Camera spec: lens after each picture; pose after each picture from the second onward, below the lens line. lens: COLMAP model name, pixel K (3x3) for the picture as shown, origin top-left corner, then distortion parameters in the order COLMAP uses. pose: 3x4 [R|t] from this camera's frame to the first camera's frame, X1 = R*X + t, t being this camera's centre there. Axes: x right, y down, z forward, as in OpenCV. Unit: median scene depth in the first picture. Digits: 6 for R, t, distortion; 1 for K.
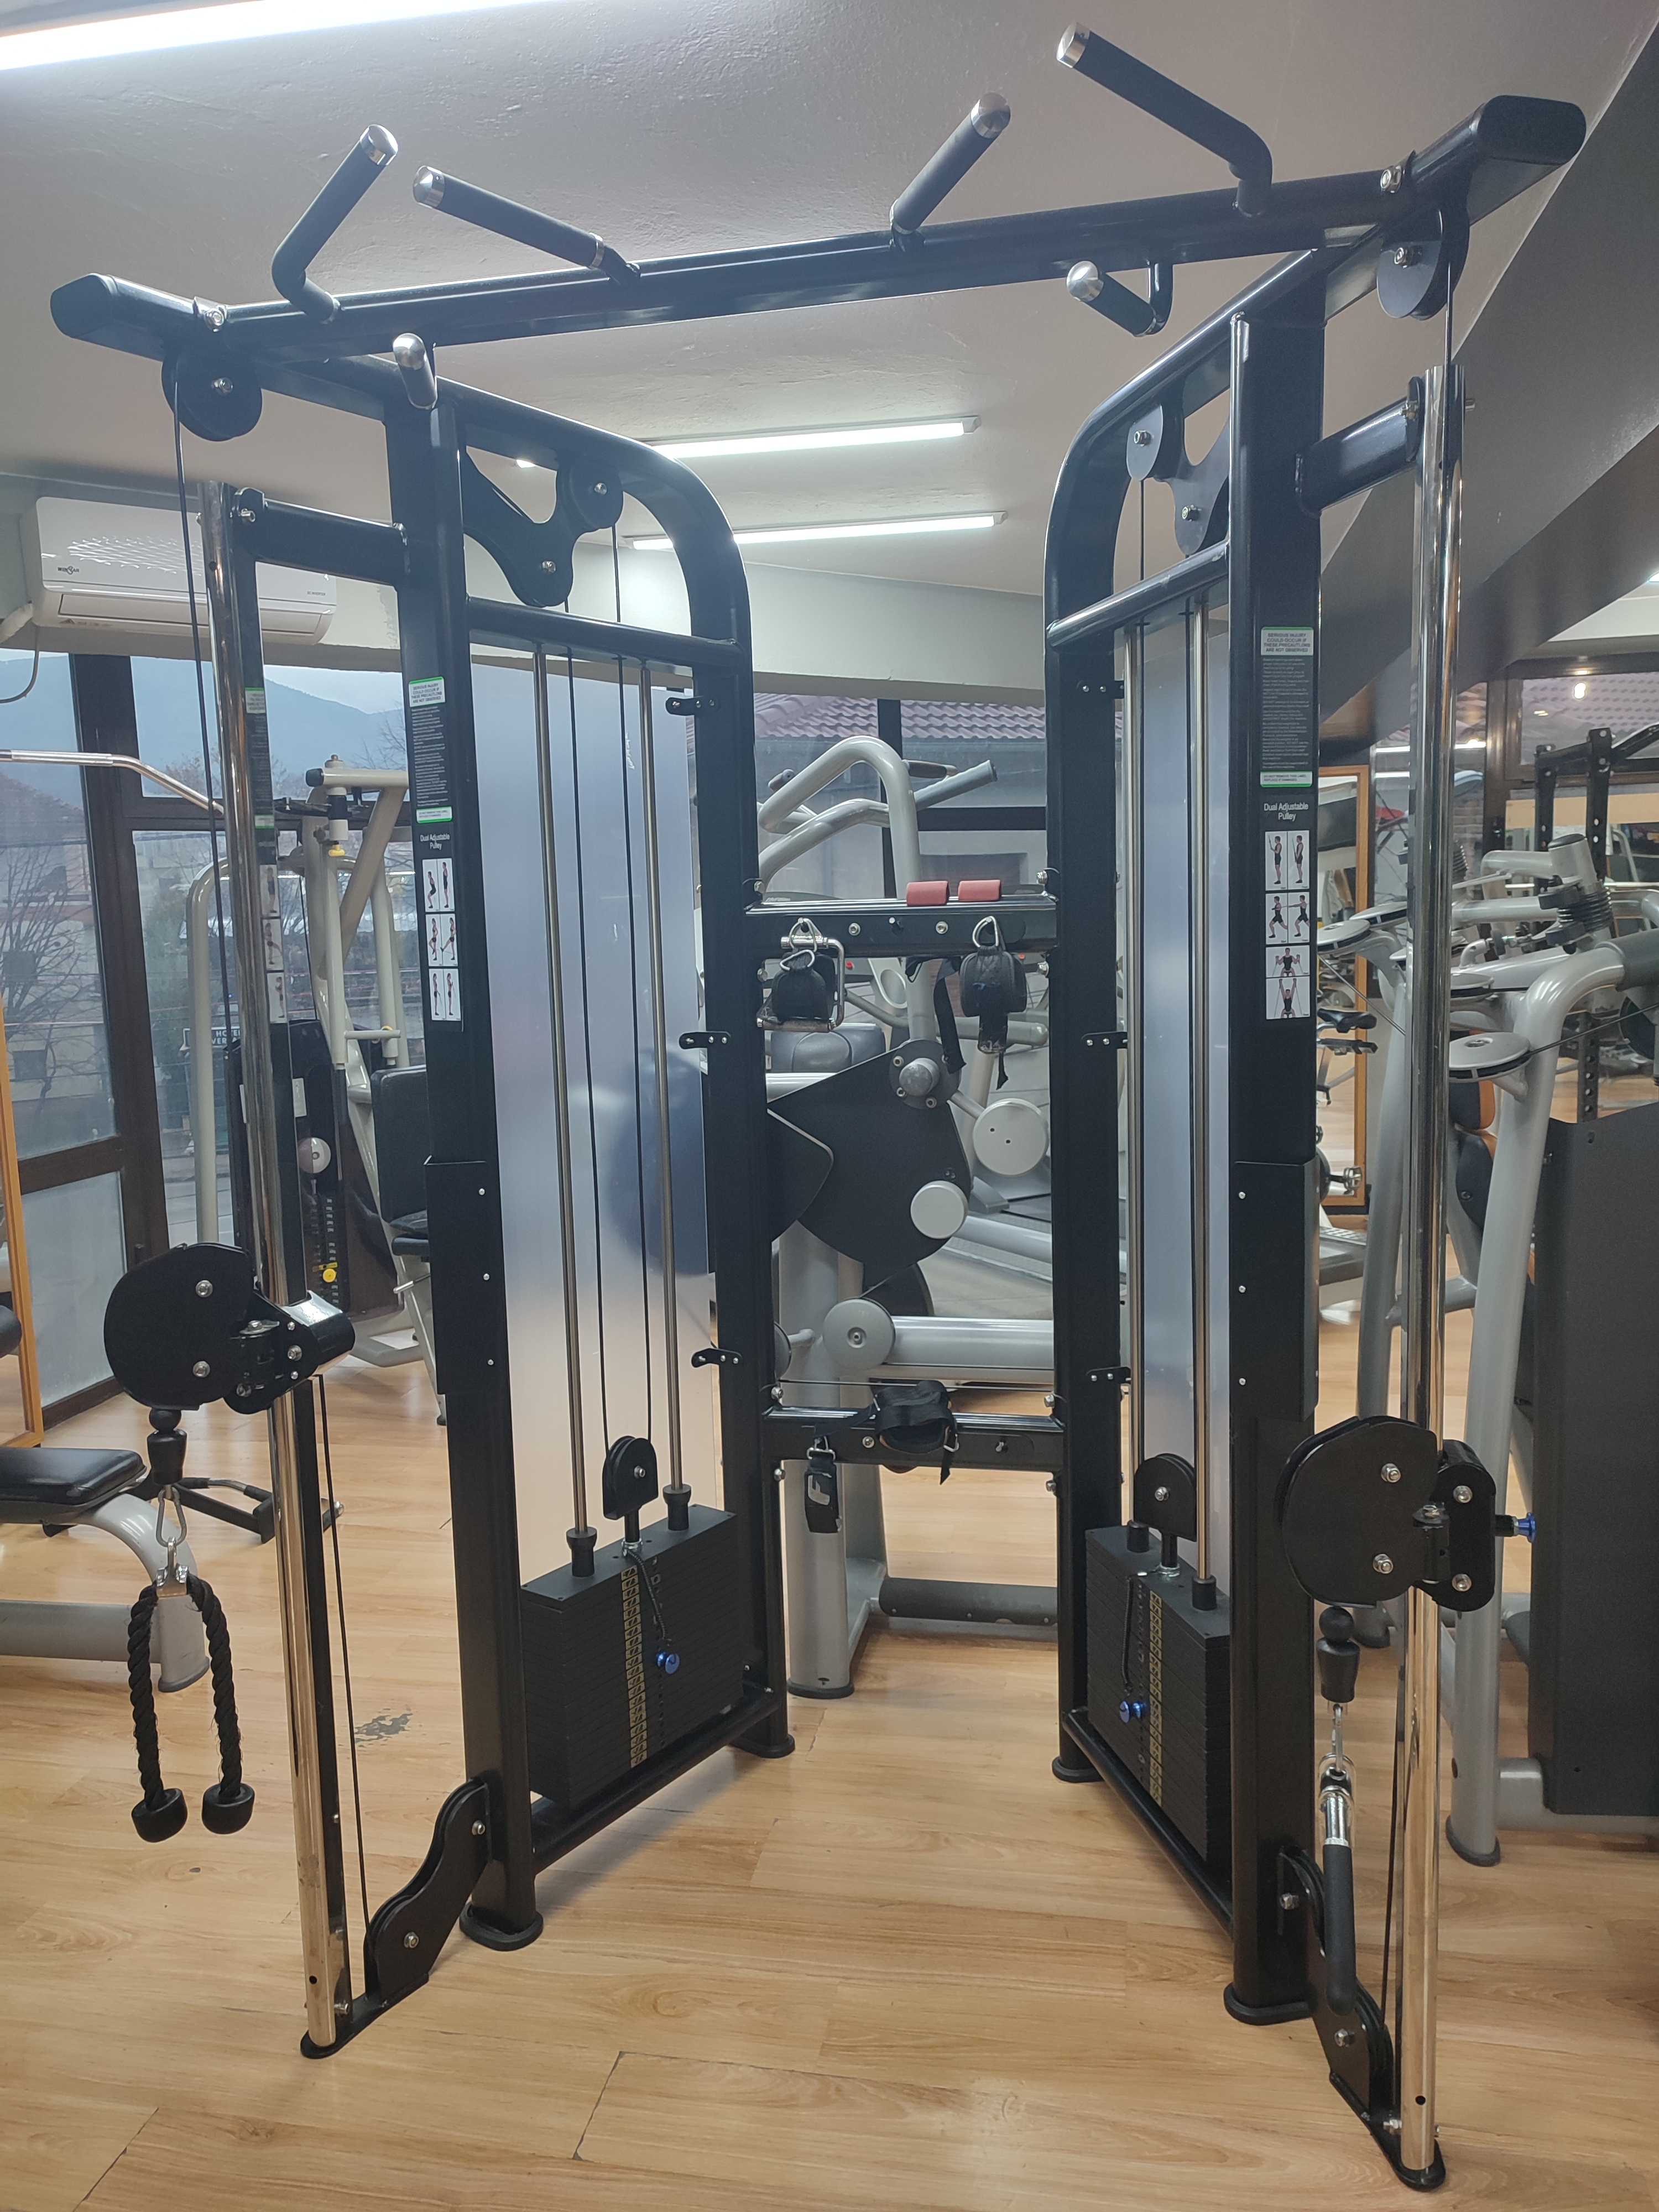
lens RADIAL K [[1621.6, 0, 832.5], [0, 1621.6, 1115.8], [0, 0, 1]] dist [0.019402, 0.002587]
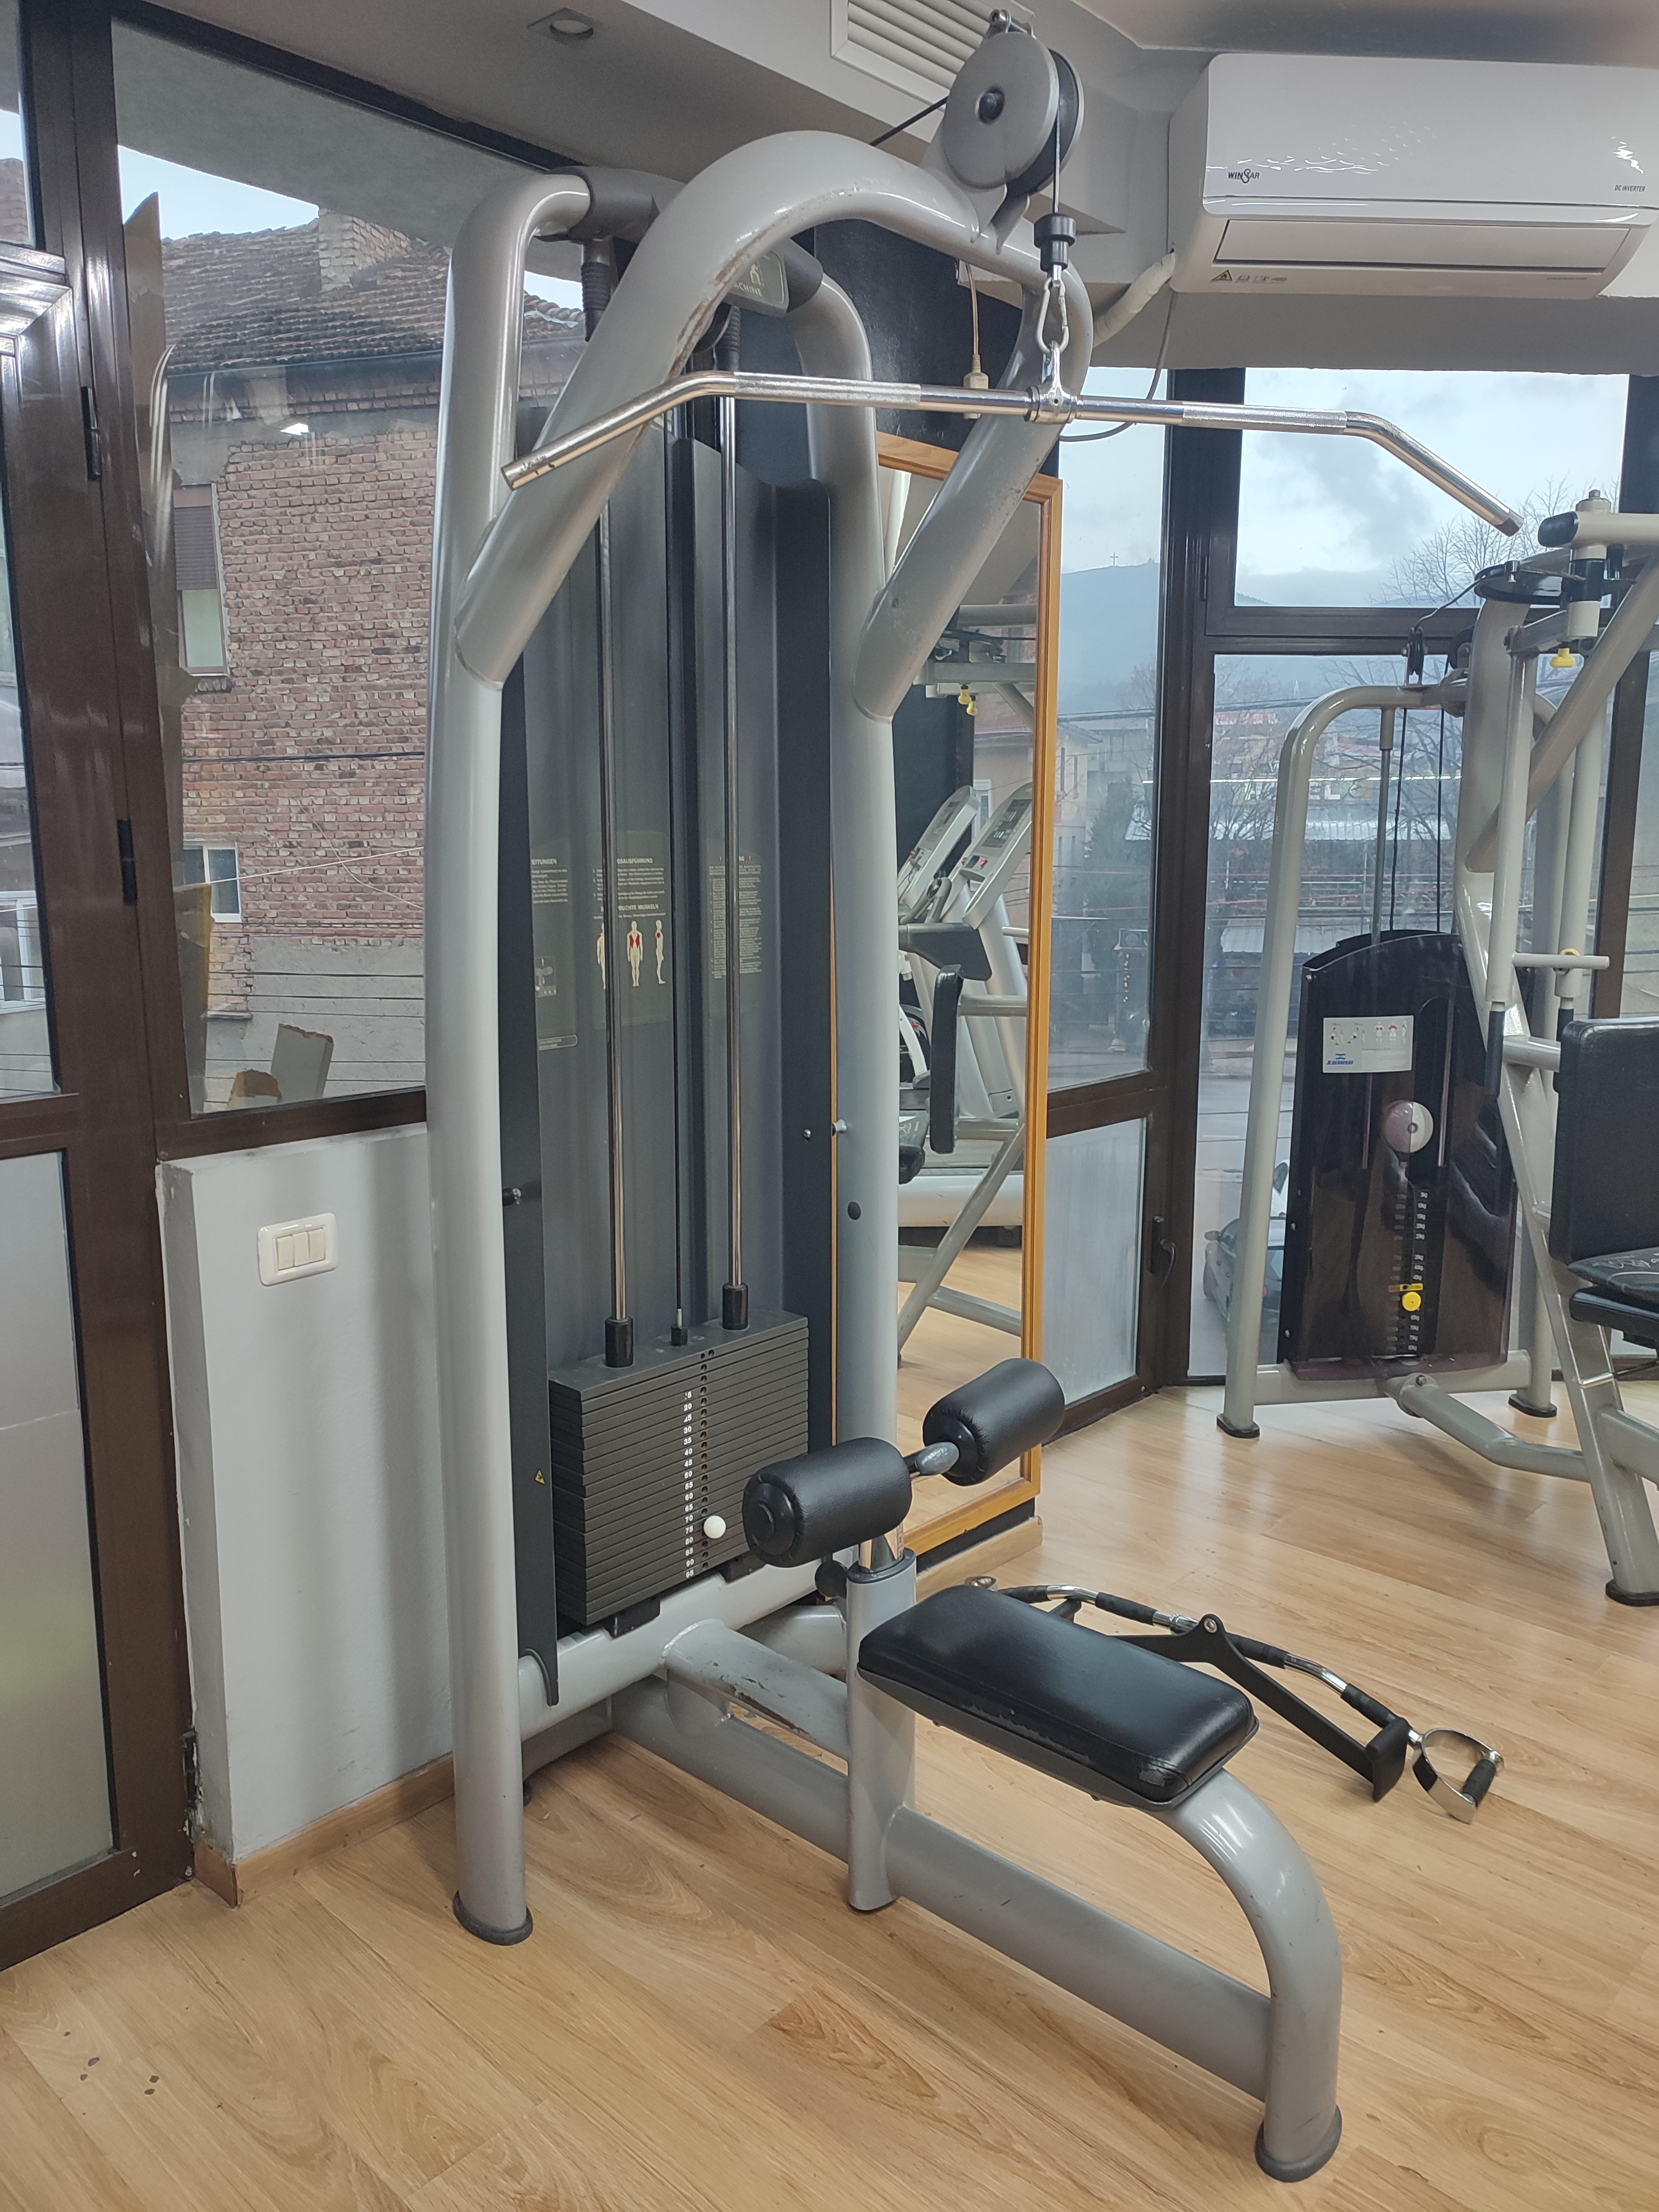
lens RADIAL K [[1621.6, 0, 830.5], [0, 1621.6, 1101.3], [0, 0, 1]] dist [0.019402, 0.002587]
pose [[0.850179, 0.117404, -0.513237, -0.182790], [-0.096709, 0.993057, 0.066964, -0.009491], [0.517536, -0.007297, 0.855630, 0.291947]]
